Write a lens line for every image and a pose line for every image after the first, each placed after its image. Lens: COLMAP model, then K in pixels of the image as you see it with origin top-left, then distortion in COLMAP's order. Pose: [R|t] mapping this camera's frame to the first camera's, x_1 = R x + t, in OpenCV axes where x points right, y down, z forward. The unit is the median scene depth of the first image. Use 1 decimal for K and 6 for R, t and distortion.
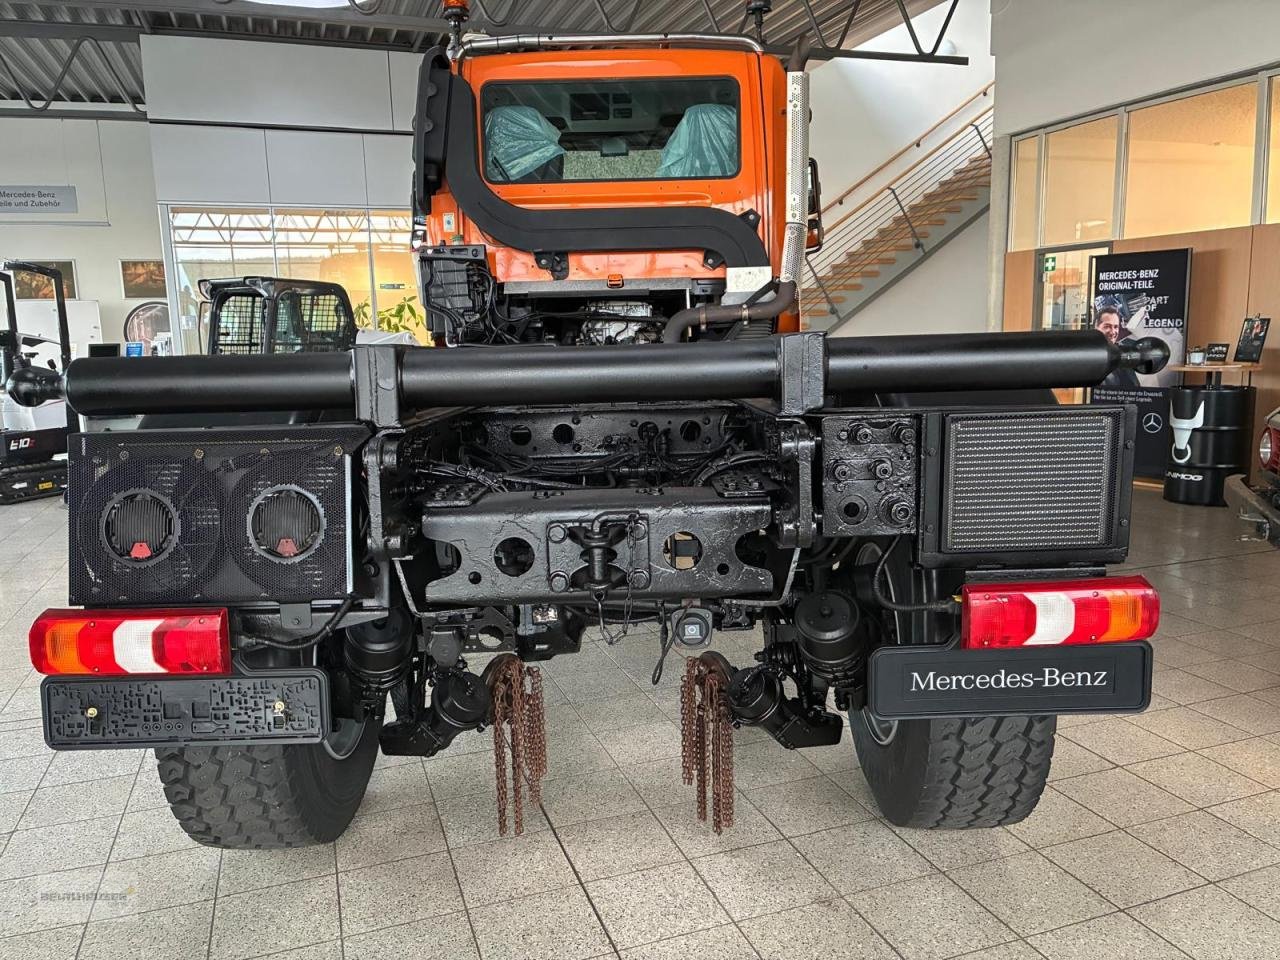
lens RADIAL K [[960.5, 0, 640.0], [0, 960.5, 480.0], [0, 0, 1]] dist [0.052615, -0.066371]
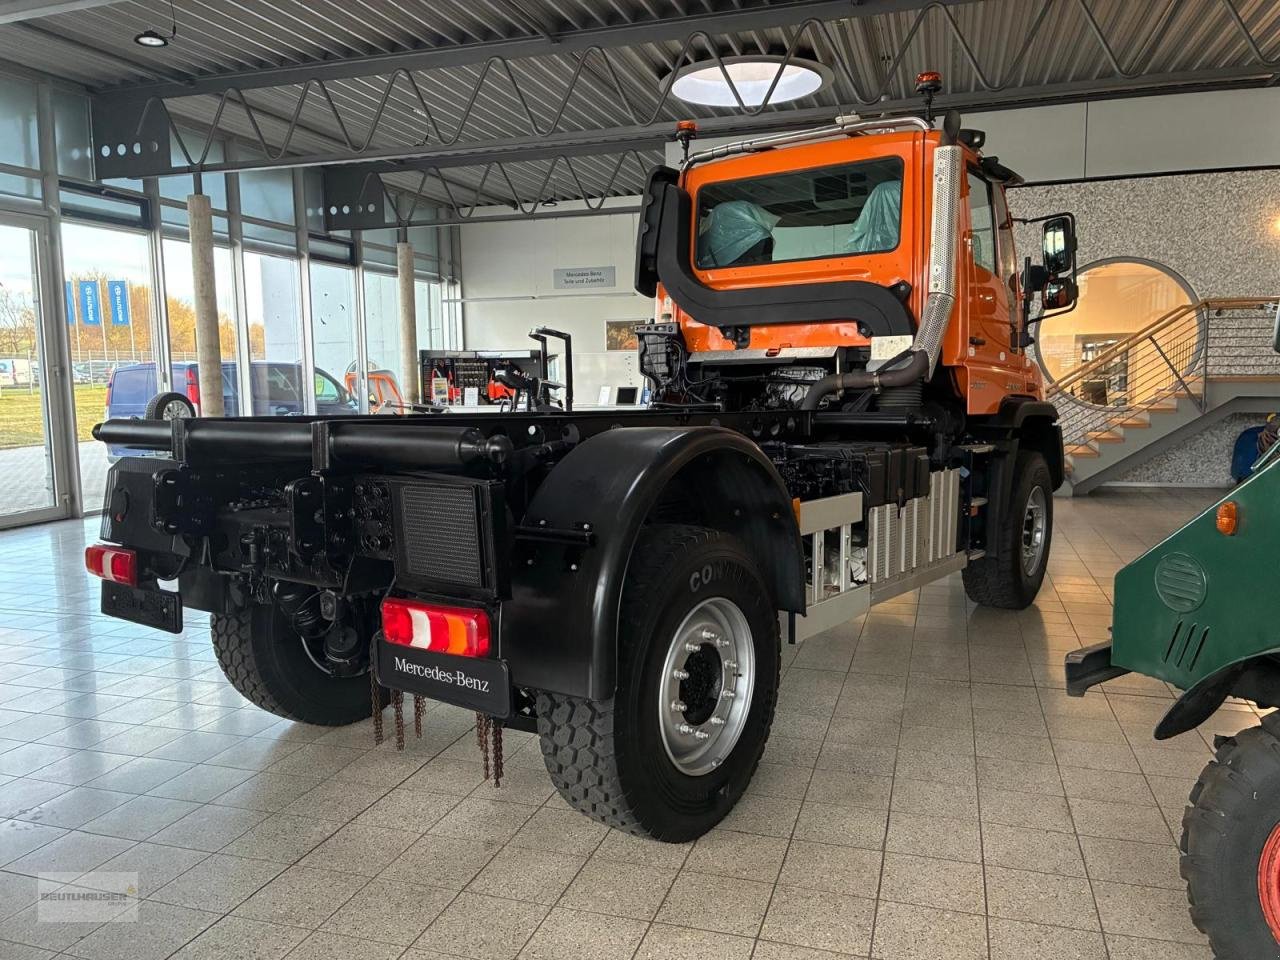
lens RADIAL K [[960.5, 0, 640.0], [0, 960.5, 480.0], [0, 0, 1]] dist [0.052615, -0.066371]
pose [[0.798248, 0.075740, -0.597548, 0.525223], [-0.097668, 0.995210, -0.004328, -0.035258], [0.594358, 0.061816, 0.801821, 0.013981]]
